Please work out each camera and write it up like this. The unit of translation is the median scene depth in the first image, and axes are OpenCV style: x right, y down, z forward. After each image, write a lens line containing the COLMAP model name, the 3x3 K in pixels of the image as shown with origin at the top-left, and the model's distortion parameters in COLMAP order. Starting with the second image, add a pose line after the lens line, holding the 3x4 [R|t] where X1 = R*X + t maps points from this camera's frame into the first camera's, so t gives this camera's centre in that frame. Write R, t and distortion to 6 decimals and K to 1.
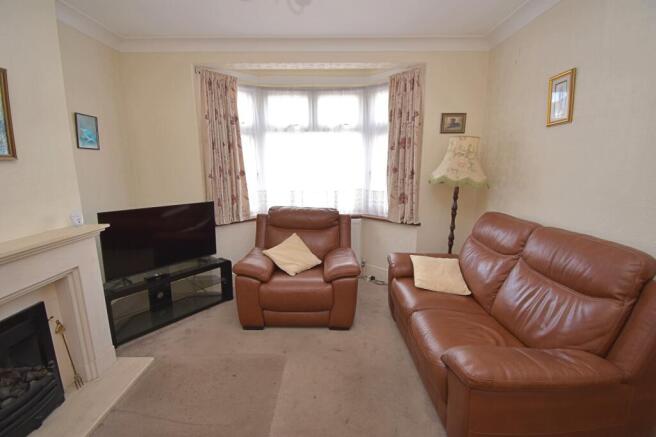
lens RADIAL K [[304.1, 0, 329.7], [0, 304.1, 219.0], [0, 0, 1]] dist [0.026921, -0.004357]
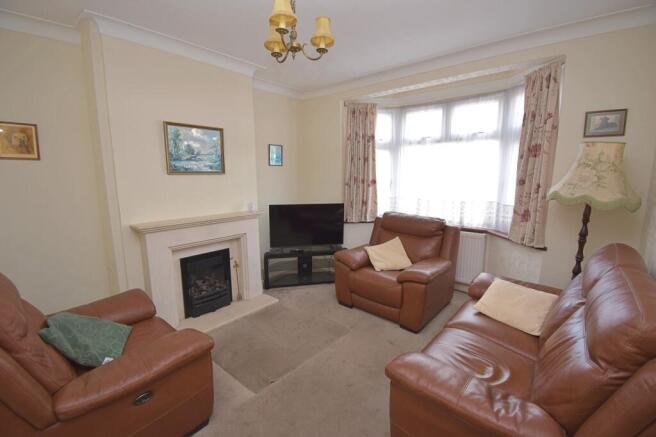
lens RADIAL K [[304.1, 0, 331.3], [0, 304.1, 218.6], [0, 0, 1]] dist [0.026921, -0.004357]
pose [[0.752678, 0.103649, -0.650179, 0.420895], [-0.115994, 0.992960, 0.024014, -0.017898], [0.648090, 0.057342, 0.759402, -0.009552]]
